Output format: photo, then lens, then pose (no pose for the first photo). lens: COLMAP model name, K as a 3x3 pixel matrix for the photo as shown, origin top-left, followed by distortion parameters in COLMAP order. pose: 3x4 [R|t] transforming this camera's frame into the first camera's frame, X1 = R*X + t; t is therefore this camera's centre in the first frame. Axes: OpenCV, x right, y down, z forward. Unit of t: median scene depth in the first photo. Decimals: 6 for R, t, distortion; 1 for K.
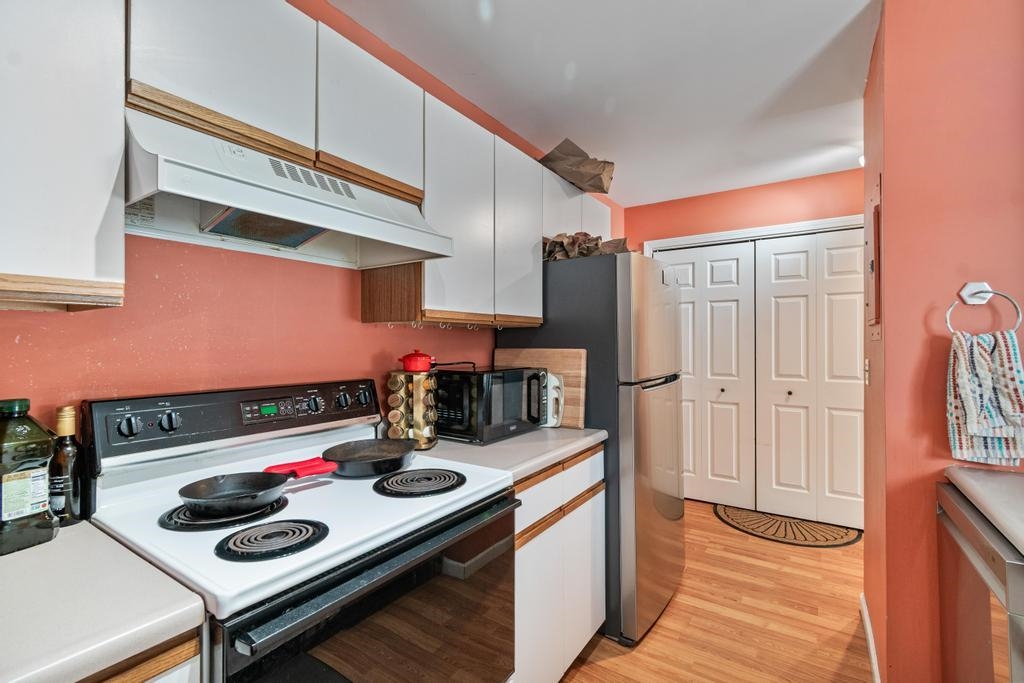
lens RADIAL K [[453.5, 0, 512.0], [0, 453.5, 341.5], [0, 0, 1]] dist [-0.000241, -0.000154]
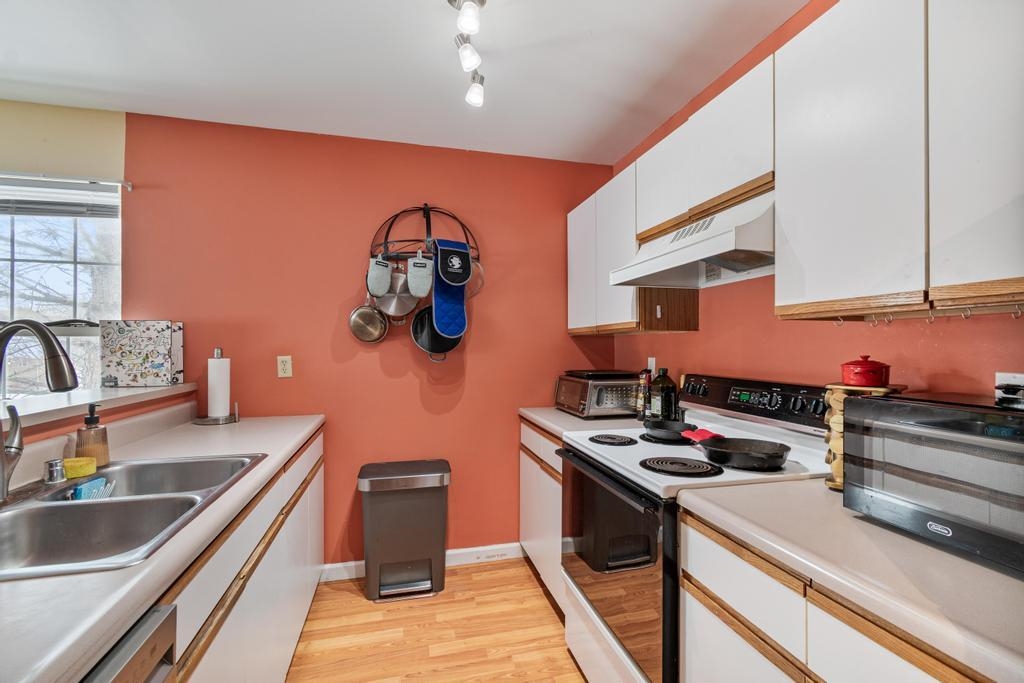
lens RADIAL K [[453.5, 0, 512.0], [0, 453.5, 341.5], [0, 0, 1]] dist [-0.000241, -0.000154]
pose [[-0.666483, -0.006112, -0.745495, 0.888977], [0.001399, 0.999954, -0.009449, 0.002662], [0.745519, -0.007340, -0.666444, 1.371915]]
